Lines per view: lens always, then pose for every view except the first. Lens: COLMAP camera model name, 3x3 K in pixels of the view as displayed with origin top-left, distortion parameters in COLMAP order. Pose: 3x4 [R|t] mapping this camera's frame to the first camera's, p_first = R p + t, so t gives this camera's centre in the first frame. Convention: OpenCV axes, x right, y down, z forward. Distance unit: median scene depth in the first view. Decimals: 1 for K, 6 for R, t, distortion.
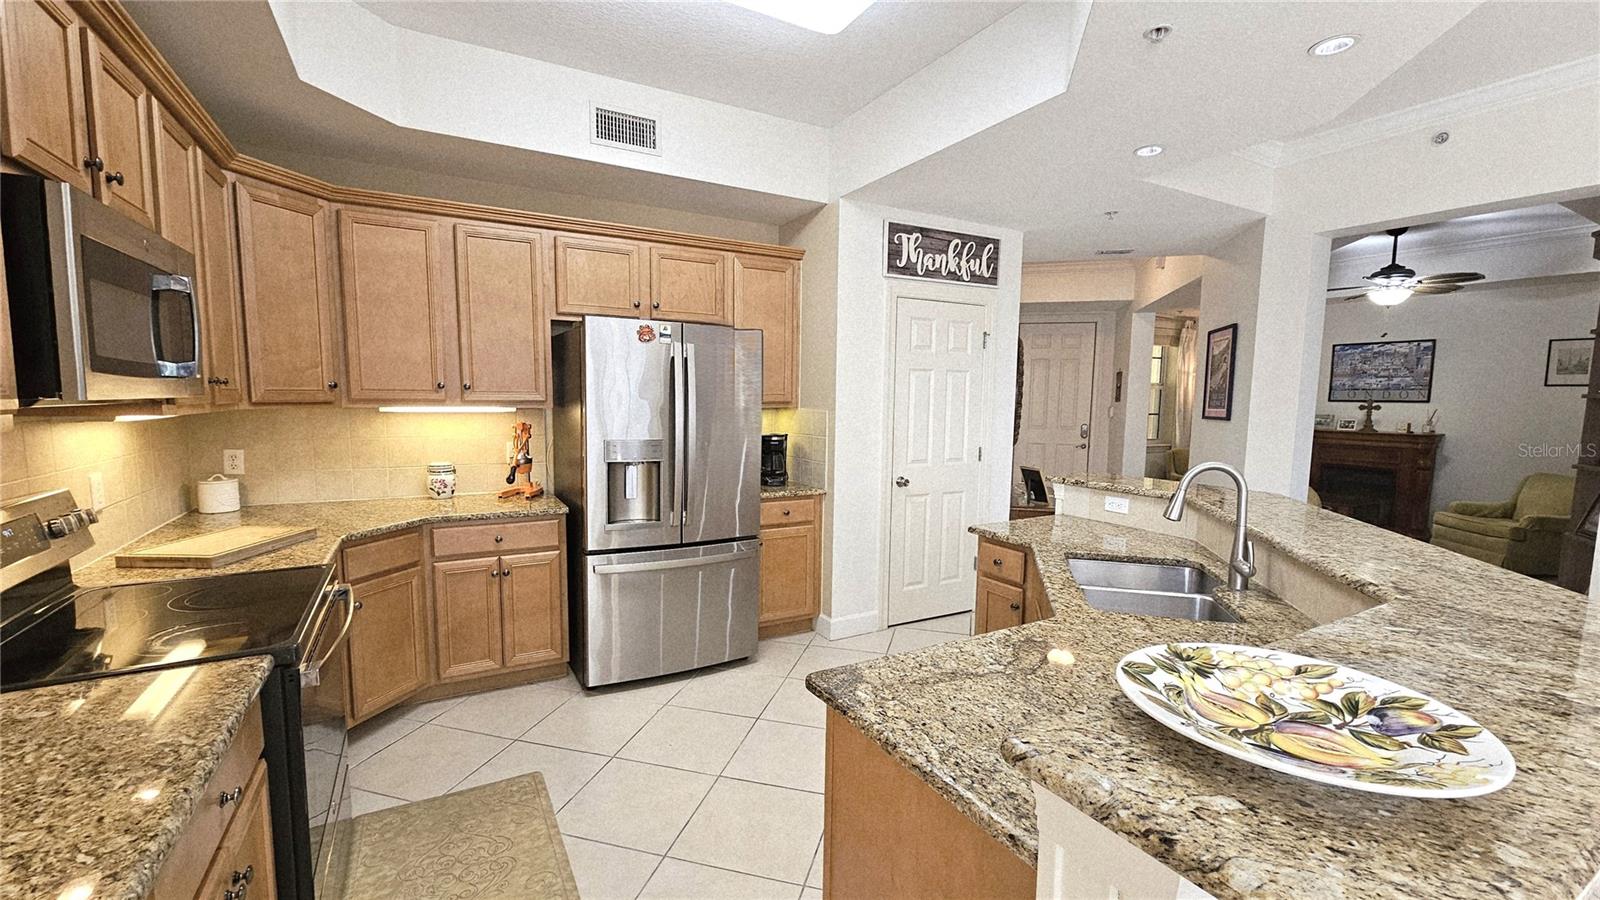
lens RADIAL K [[651.6, 0, 801.4], [0, 651.6, 458.3], [0, 0, 1]] dist [0.000067, -0.000095]
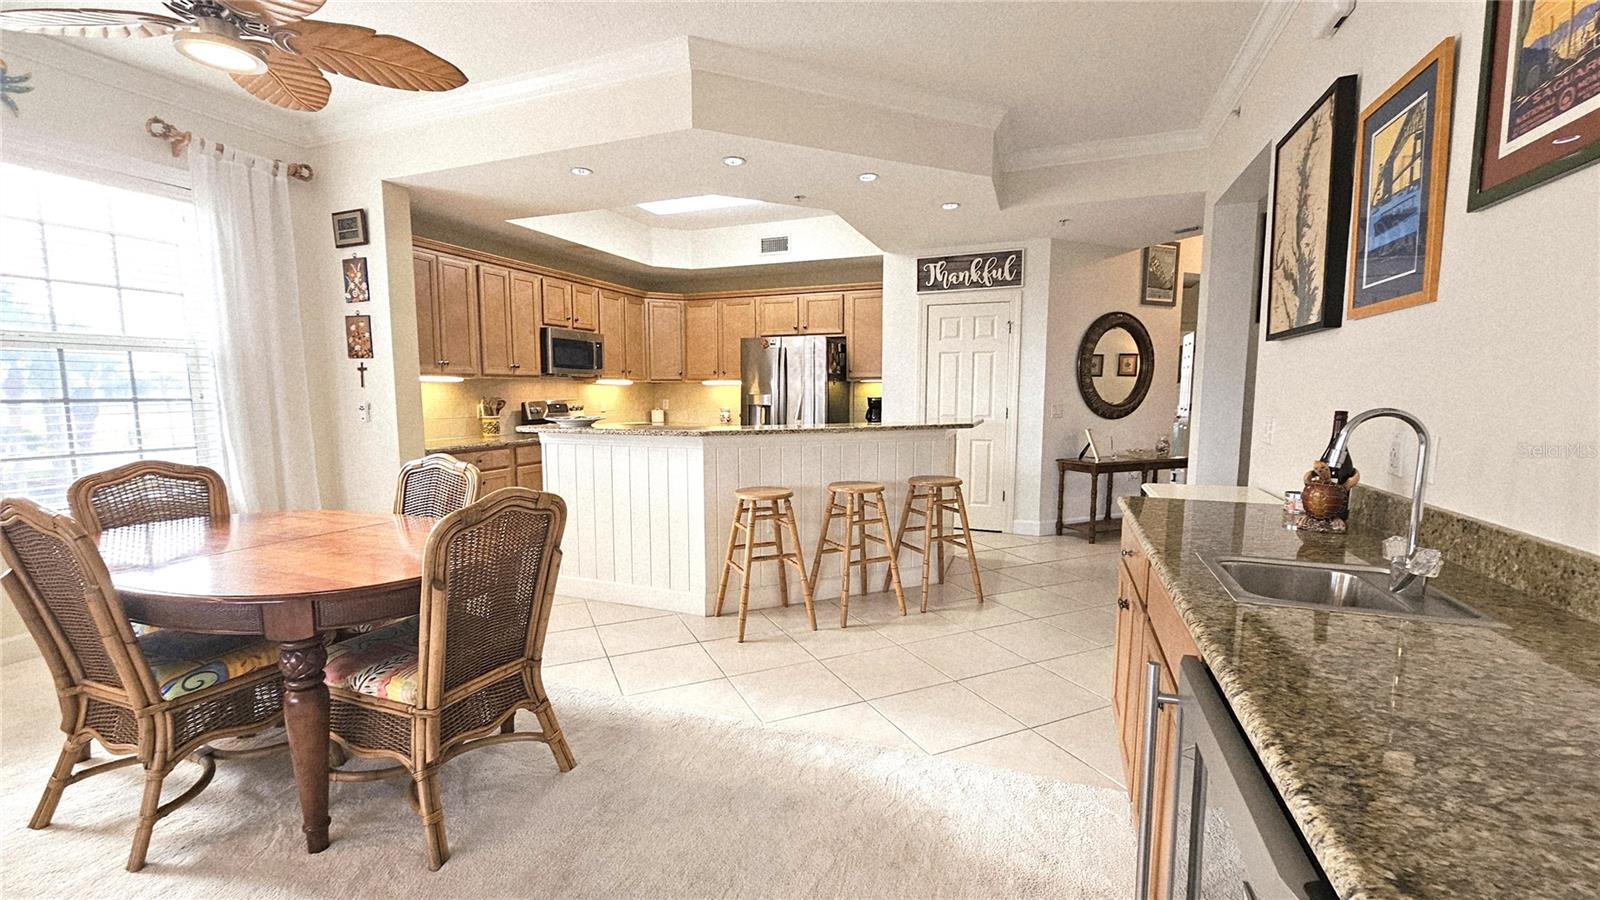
lens RADIAL K [[651.6, 0, 801.4], [0, 651.6, 458.3], [0, 0, 1]] dist [0.000067, -0.000095]
pose [[0.639449, 0.065813, -0.766011, 1.127973], [-0.068478, 0.997245, 0.028516, 0.083753], [0.765778, 0.034221, 0.642194, -0.189306]]
